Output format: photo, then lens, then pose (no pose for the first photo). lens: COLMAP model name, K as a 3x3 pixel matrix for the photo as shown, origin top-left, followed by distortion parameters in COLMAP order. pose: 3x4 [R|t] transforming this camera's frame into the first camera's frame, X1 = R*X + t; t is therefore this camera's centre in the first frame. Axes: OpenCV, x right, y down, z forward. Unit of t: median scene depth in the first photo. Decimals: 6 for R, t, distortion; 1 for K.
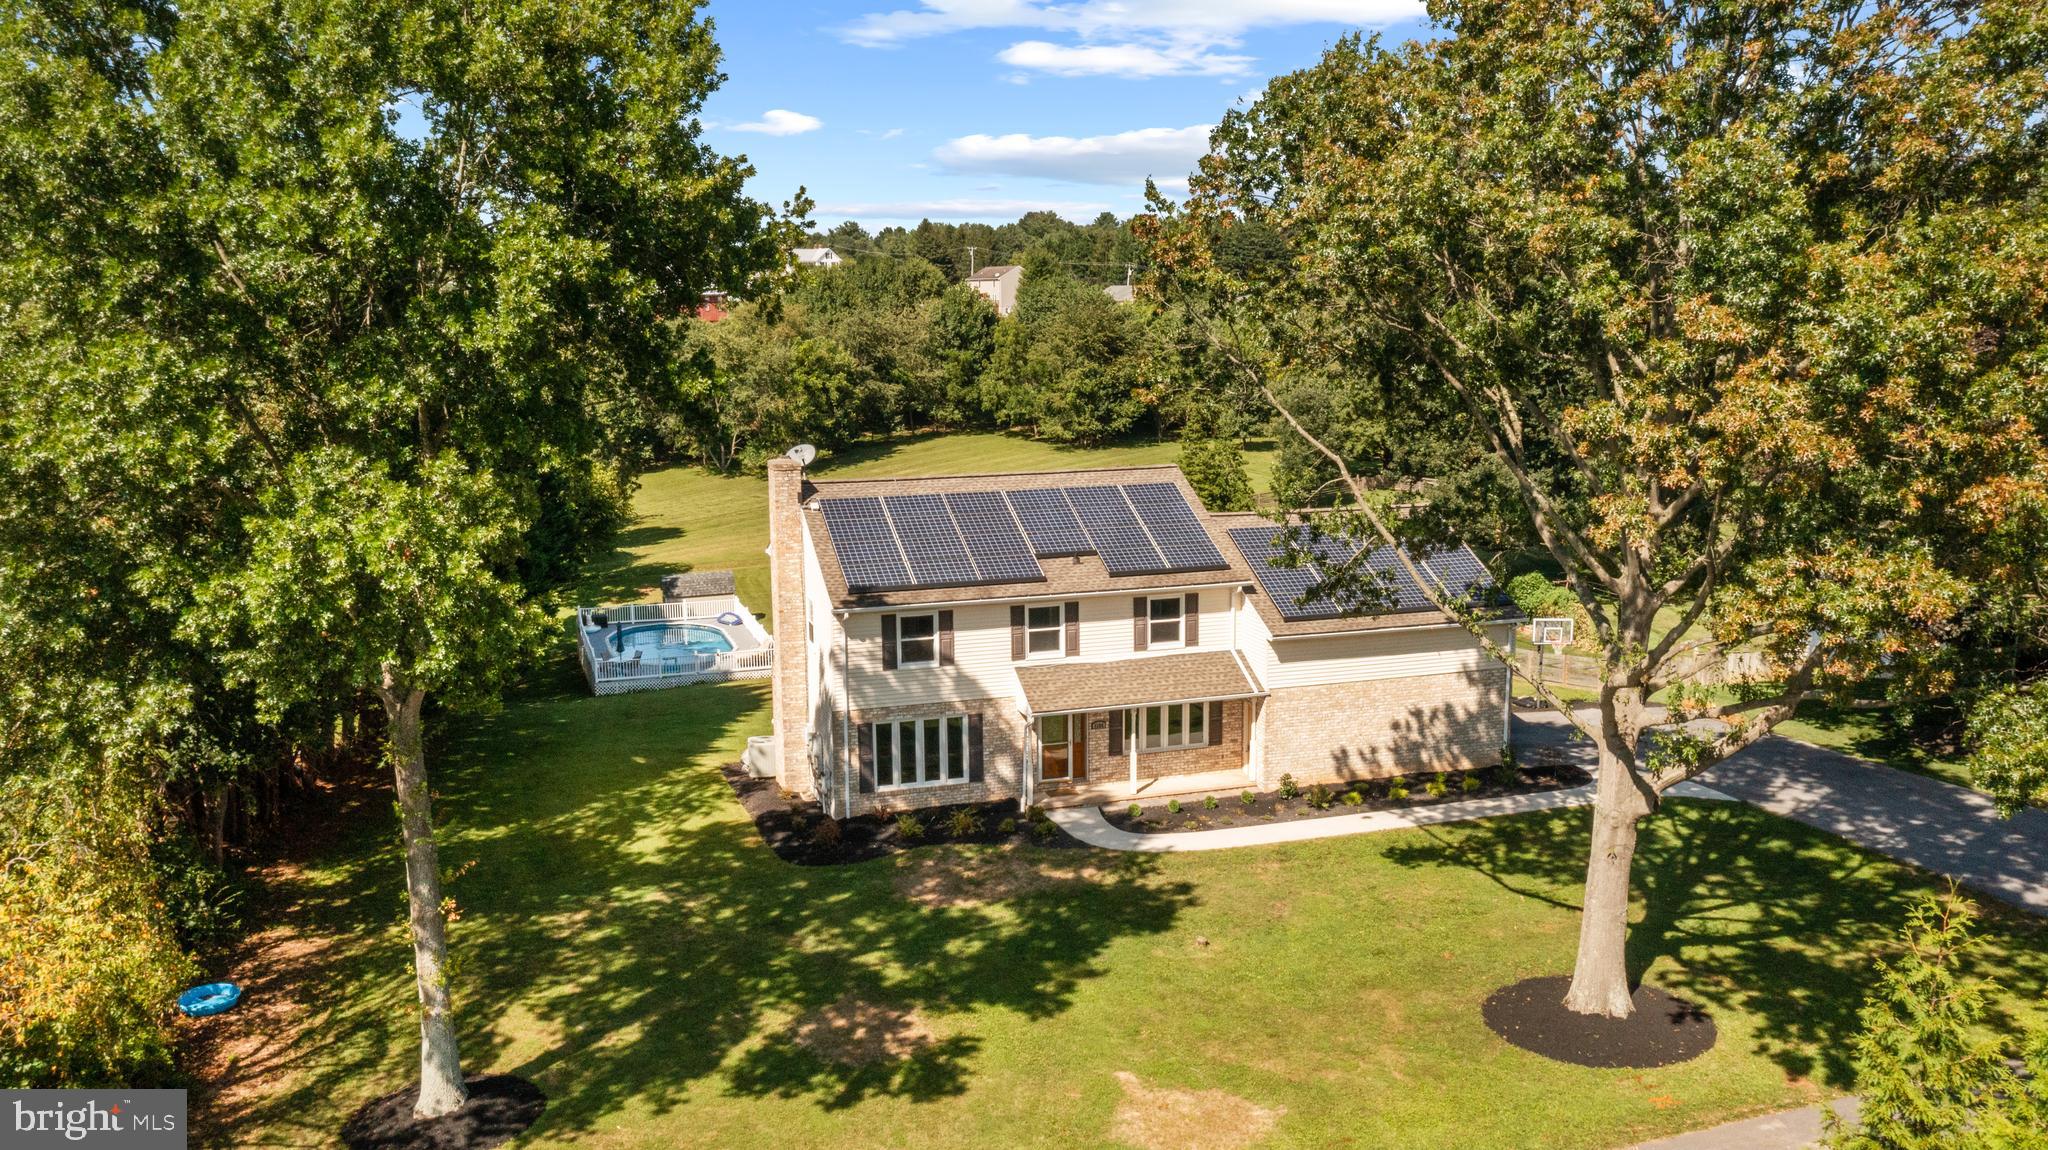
lens RADIAL K [[1670.2, 0, 1019.6], [0, 1670.2, 522.6], [0, 0, 1]] dist [-0.011697, -0.007469]
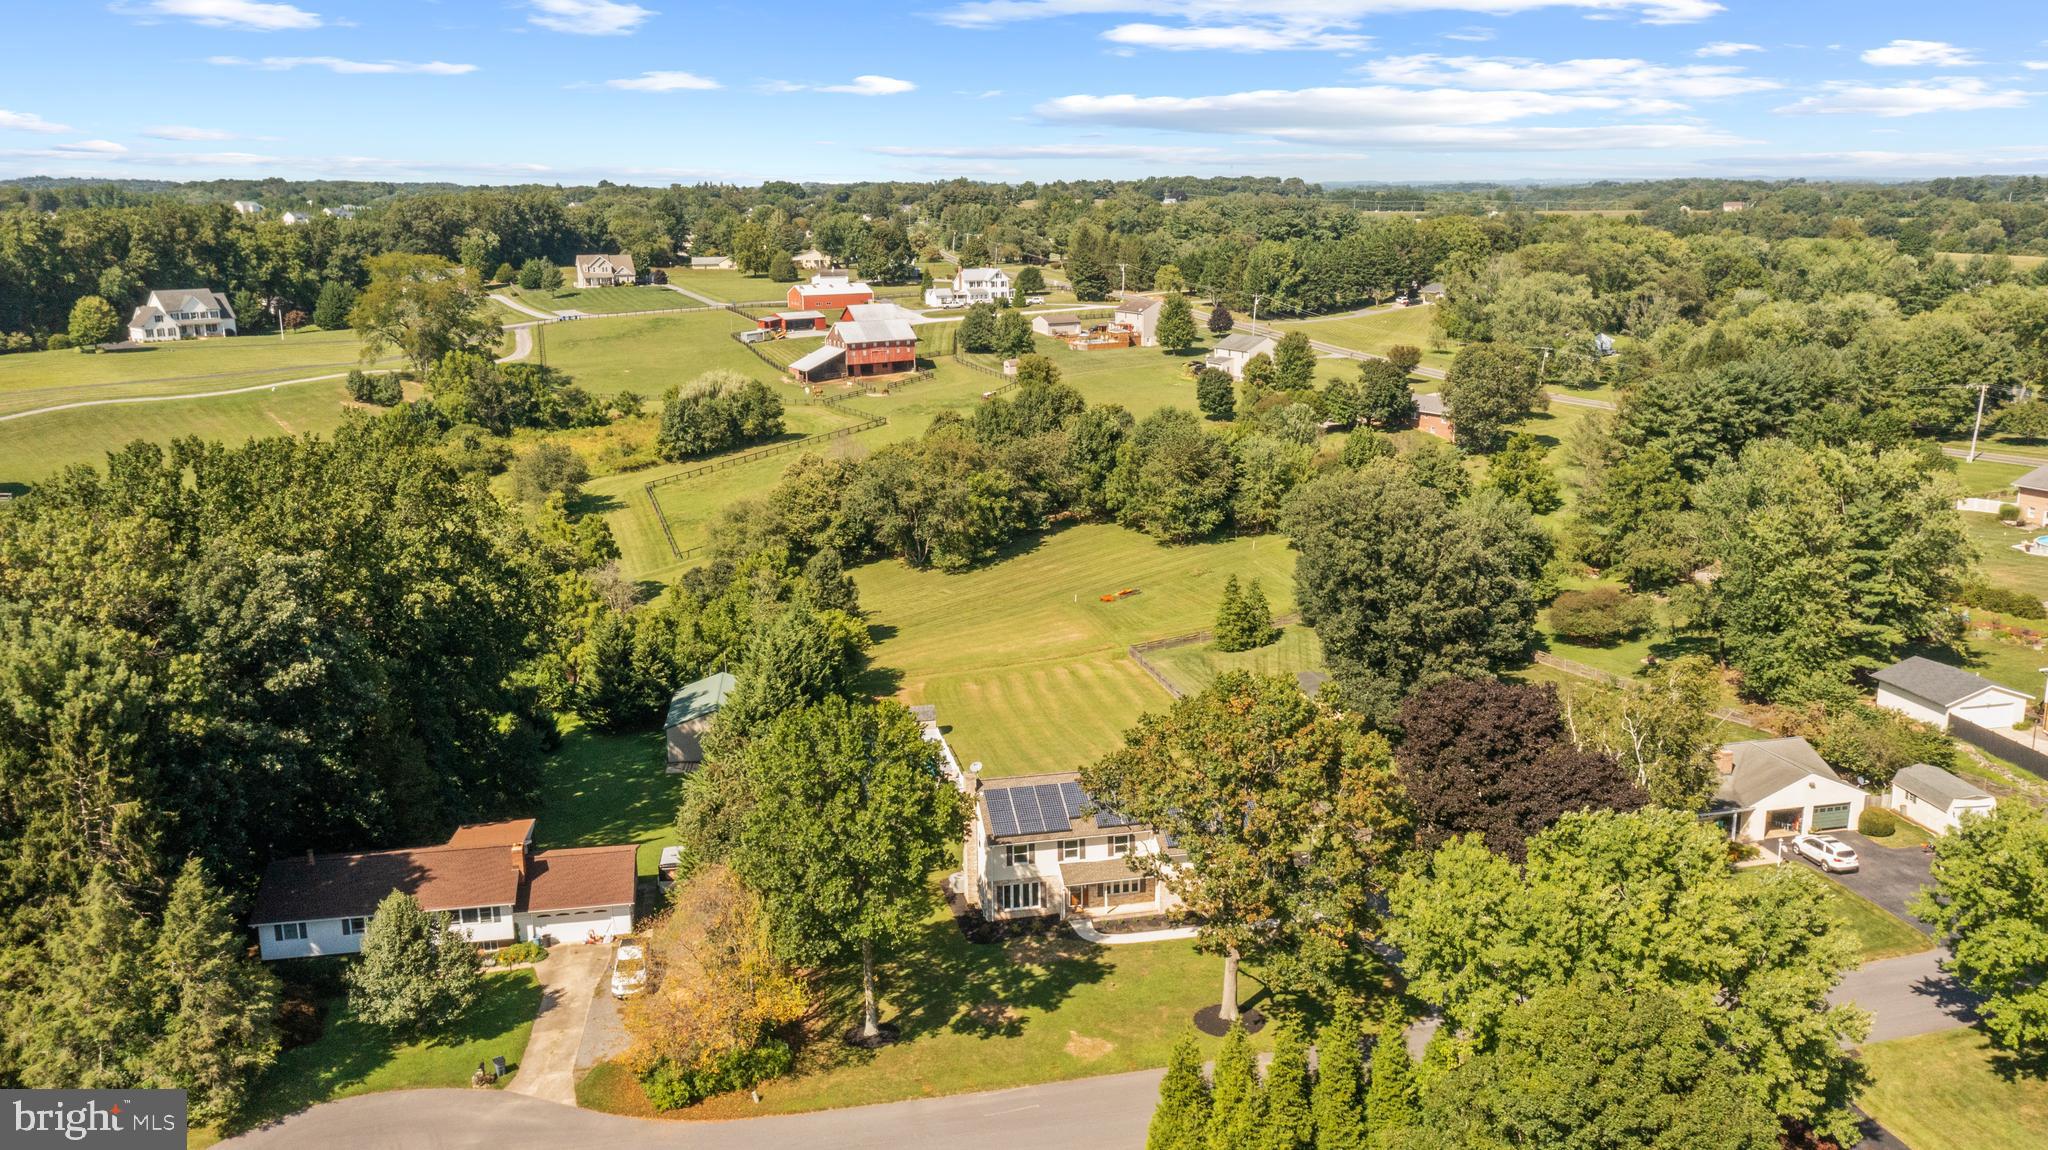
lens RADIAL K [[1644.9, 0, 1029.8], [0, 1644.9, 586.0], [0, 0, 1]] dist [-0.002059, 0.010376]
pose [[0.995375, 0.020528, -0.093842, 0.181184], [-0.011061, 0.994895, 0.100304, -0.590897], [0.095422, -0.098802, 0.990522, -1.452926]]
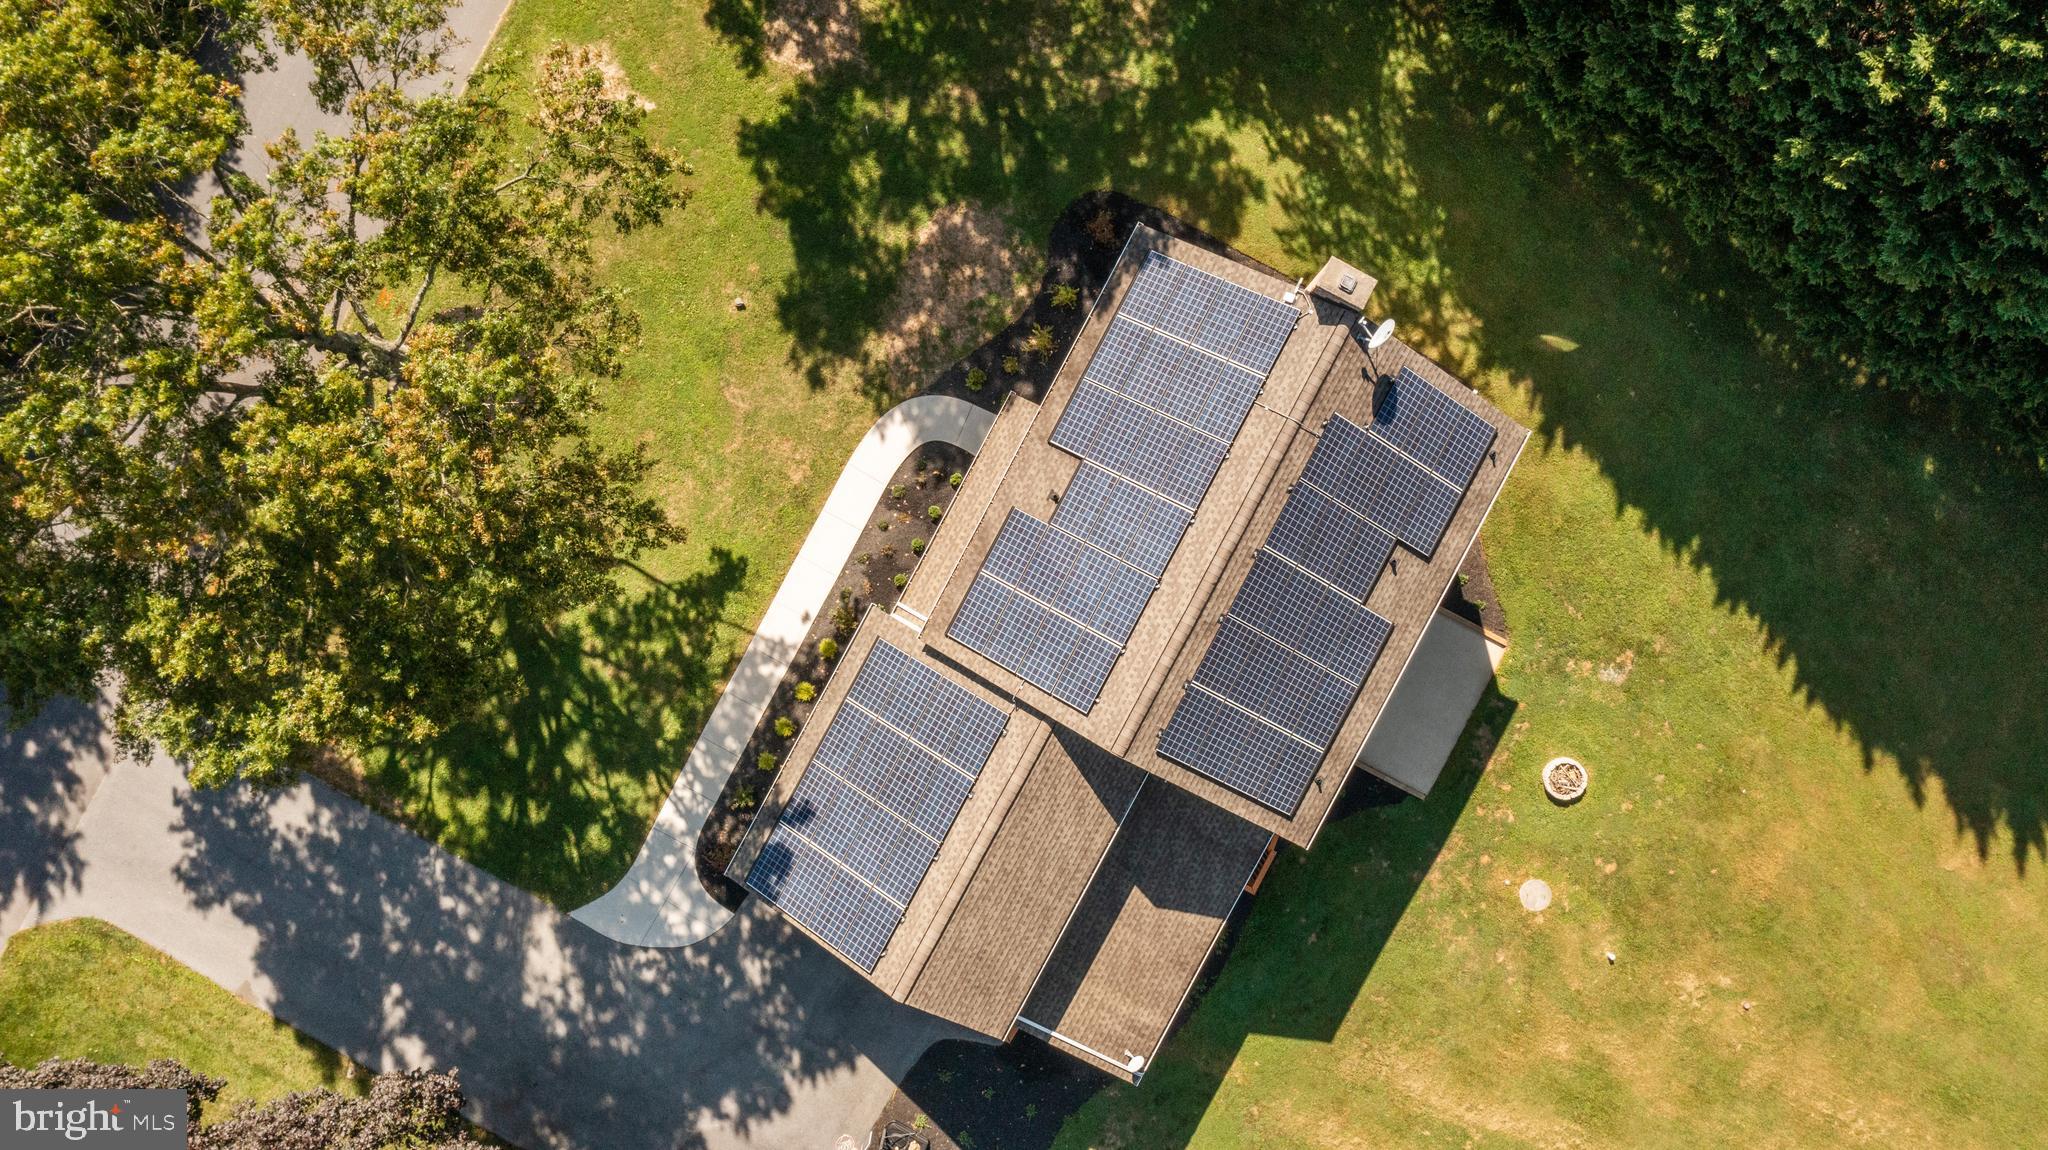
lens RADIAL K [[1644.9, 0, 1029.8], [0, 1644.9, 586.0], [0, 0, 1]] dist [-0.002059, 0.010376]
pose [[-0.711137, 0.702980, 0.010130, 0.074682], [-0.074549, -0.089726, 0.993173, -0.879613], [0.699090, 0.705527, 0.116214, 0.945476]]
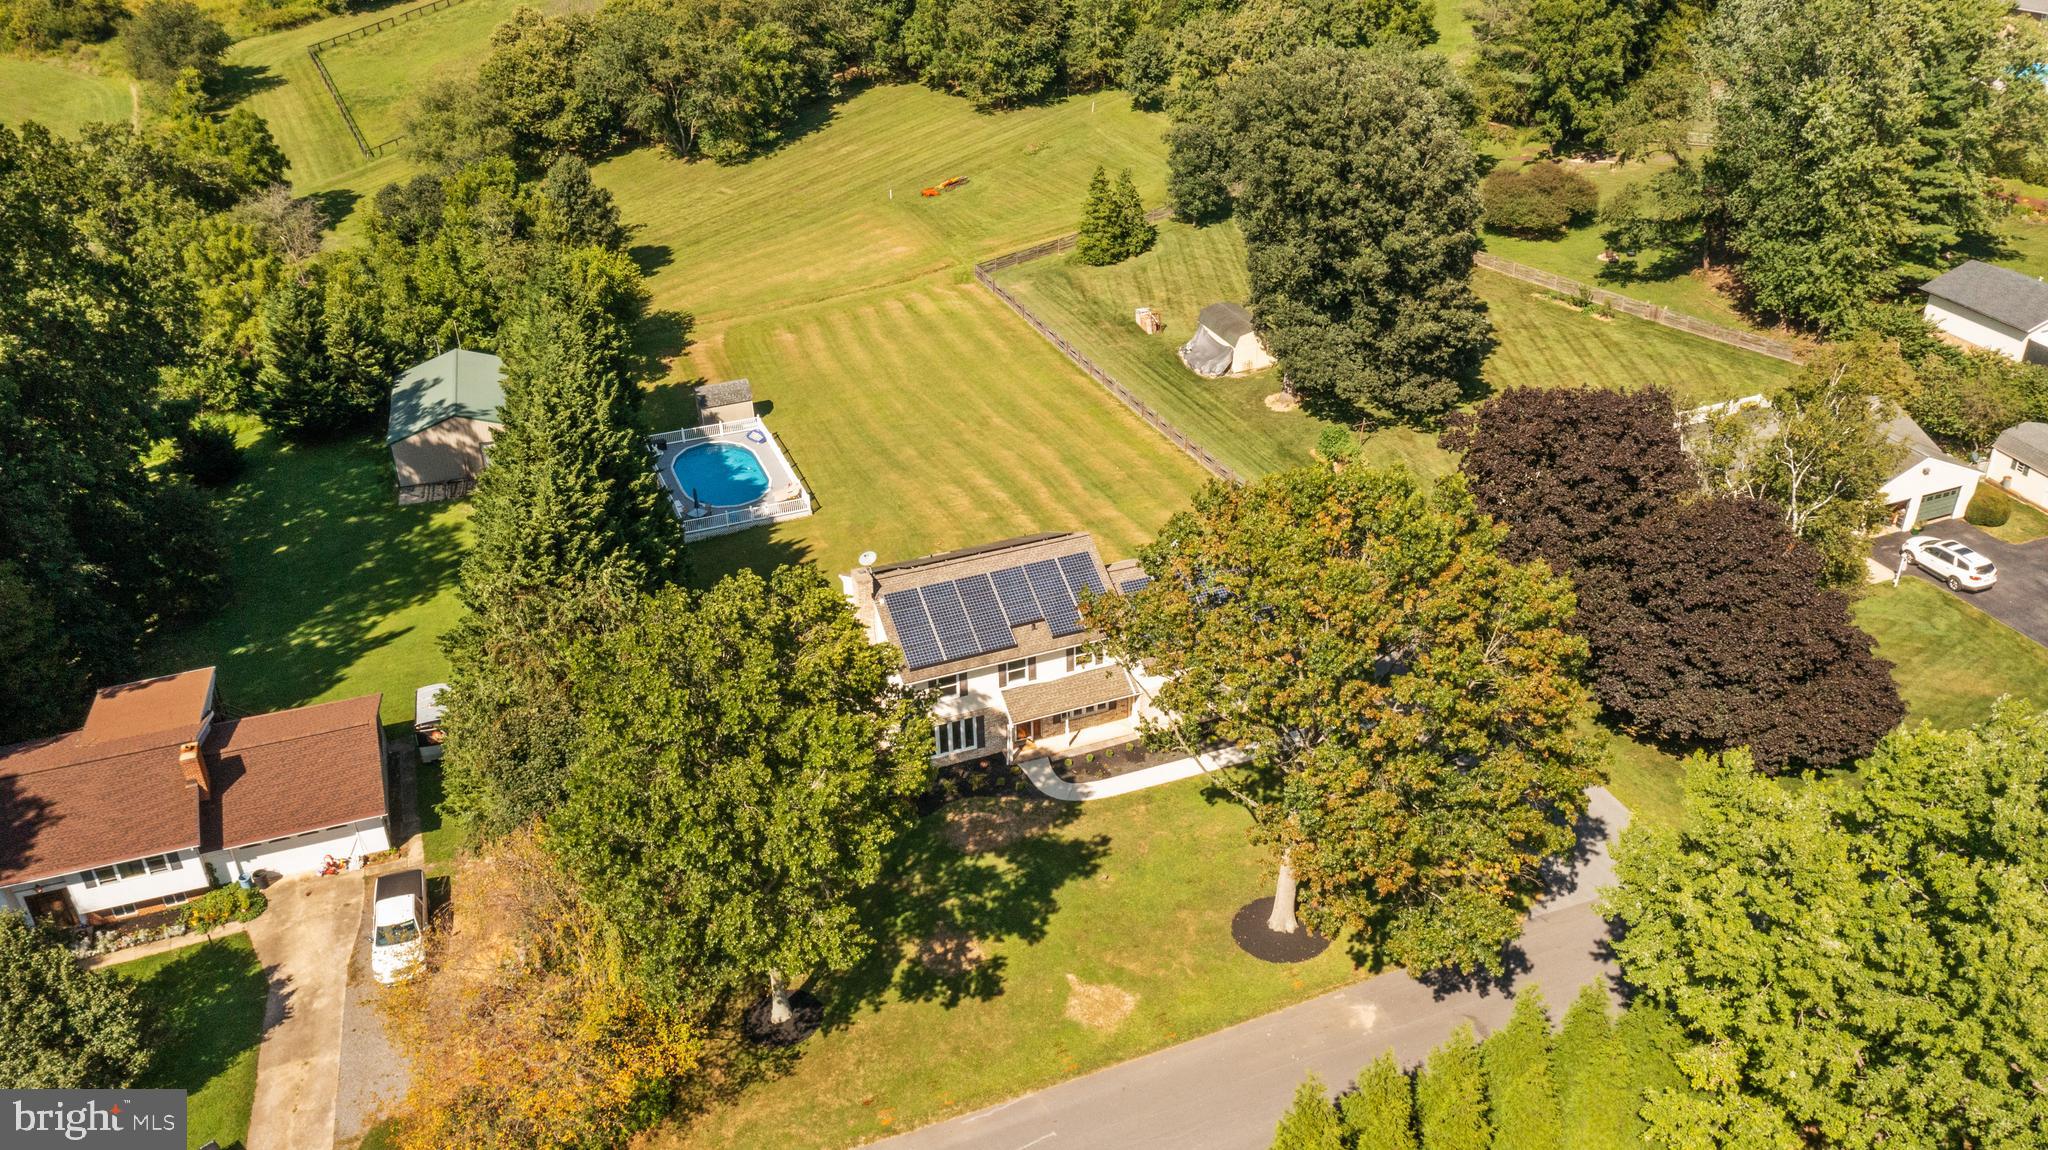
lens RADIAL K [[1644.9, 0, 1029.8], [0, 1644.9, 586.0], [0, 0, 1]] dist [-0.002059, 0.010376]
pose [[0.997688, -0.040412, 0.054634, -0.064953], [0.016376, 0.923245, 0.383863, -0.707293], [-0.065953, -0.382081, 0.921772, -0.598710]]
